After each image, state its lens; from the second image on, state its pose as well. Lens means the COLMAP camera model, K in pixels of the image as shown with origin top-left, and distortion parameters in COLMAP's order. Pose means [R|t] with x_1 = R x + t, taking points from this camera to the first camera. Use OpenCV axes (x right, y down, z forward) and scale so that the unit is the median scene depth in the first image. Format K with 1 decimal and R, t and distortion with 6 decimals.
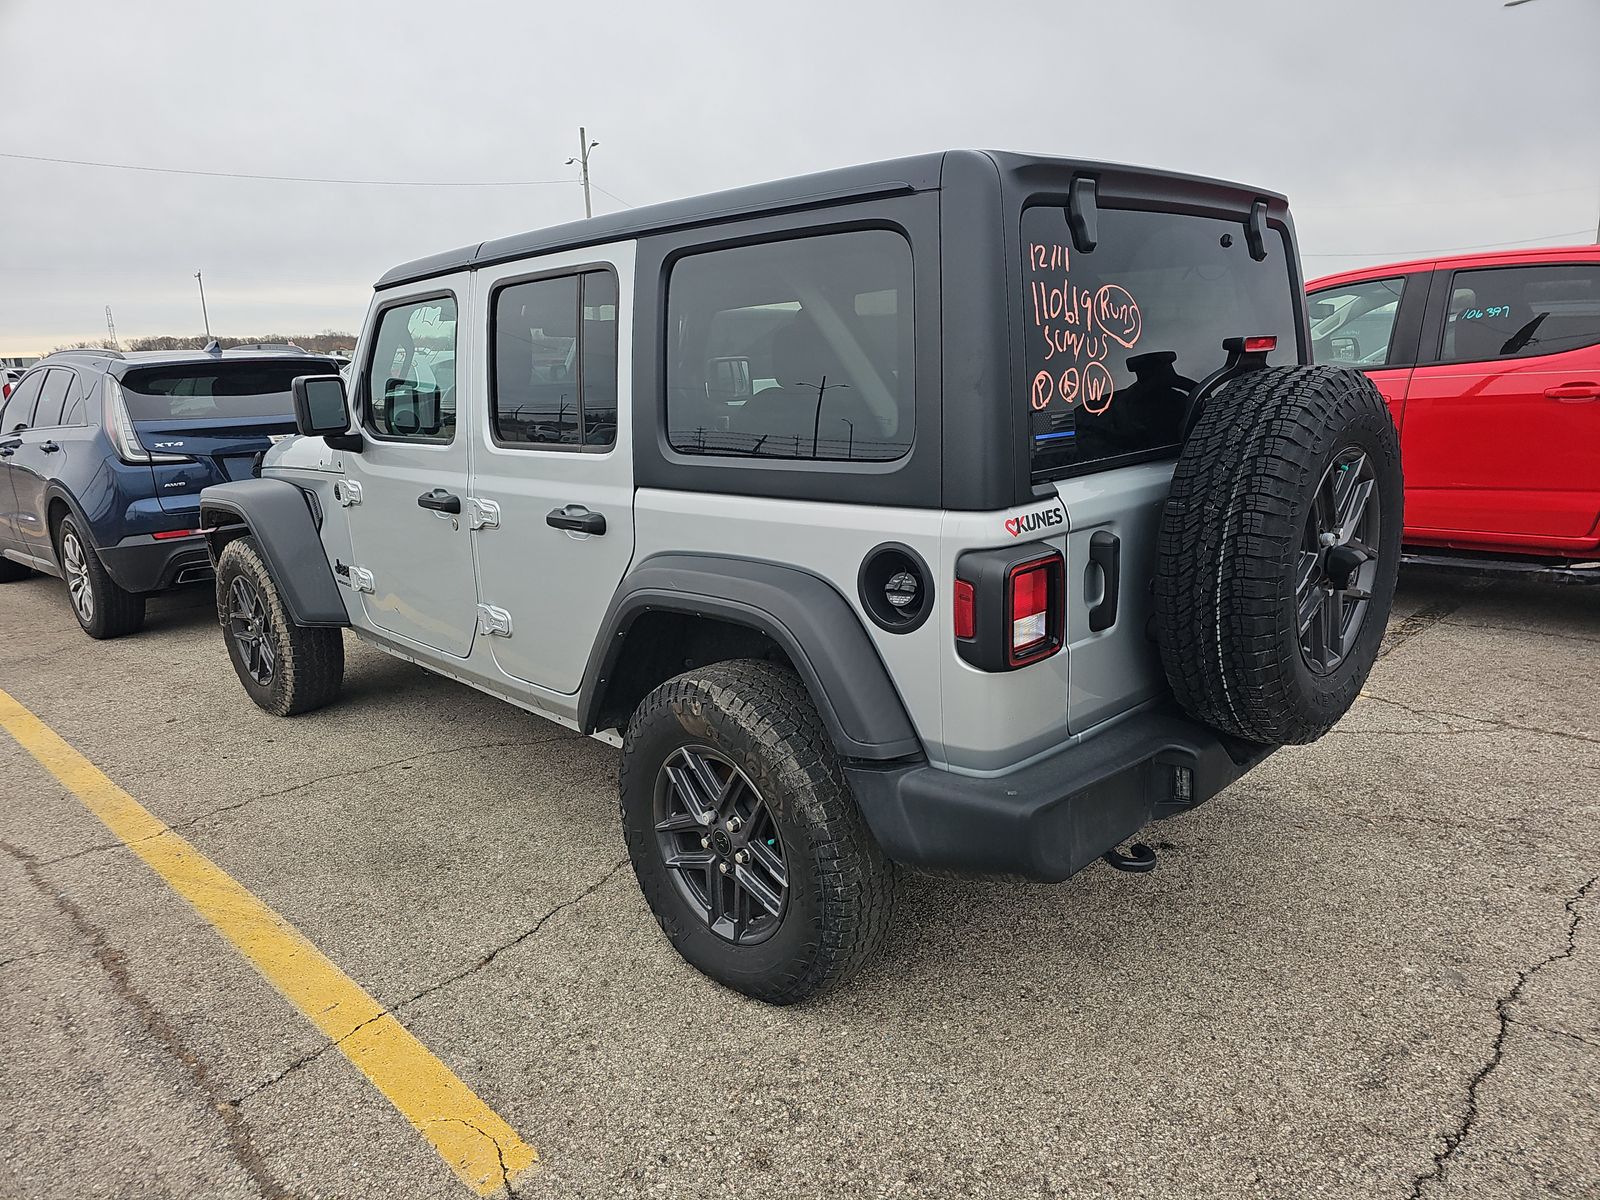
lens RADIAL K [[1062.4, 0, 794.5], [0, 1062.4, 596.3], [0, 0, 1]] dist [0.051250, -0.053423]
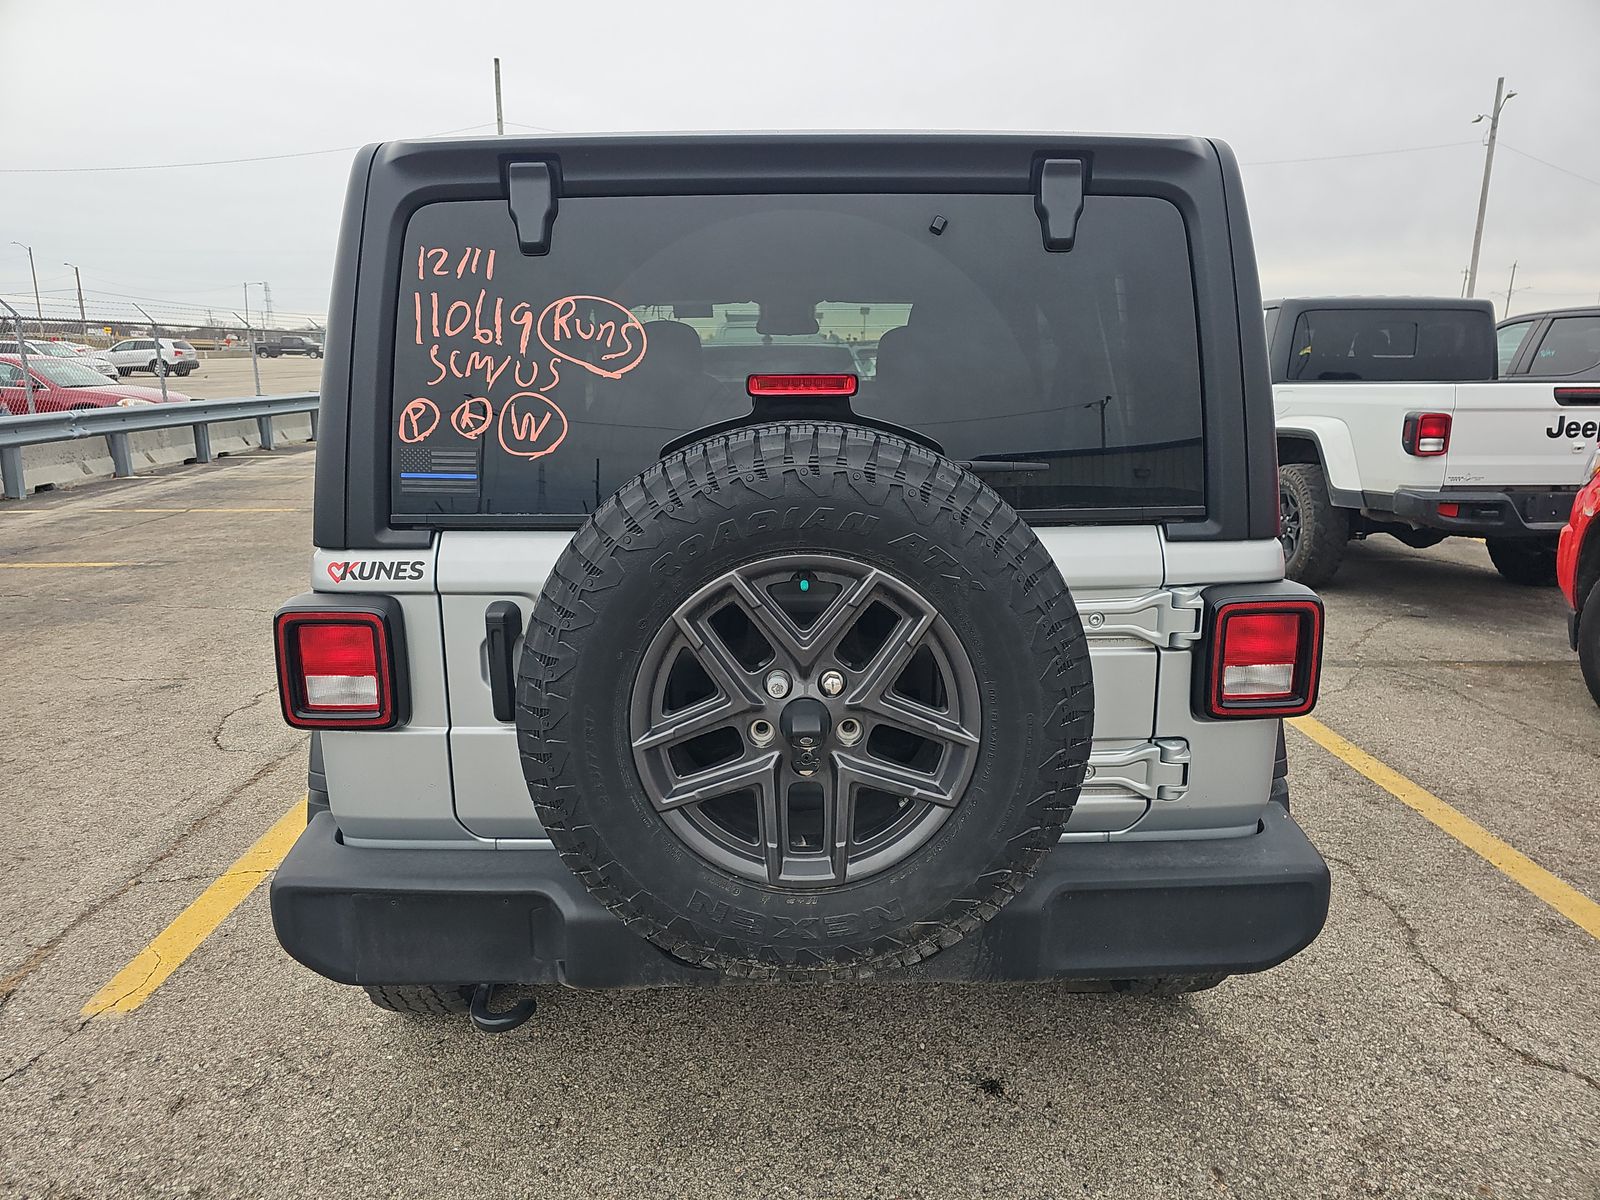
lens RADIAL K [[1062.4, 0, 794.5], [0, 1062.4, 596.3], [0, 0, 1]] dist [0.051250, -0.053423]
pose [[0.712952, 0.195966, -0.673274, 1.011596], [-0.185511, 0.978657, 0.088409, -0.181898], [0.676229, 0.061868, 0.734089, 0.571453]]
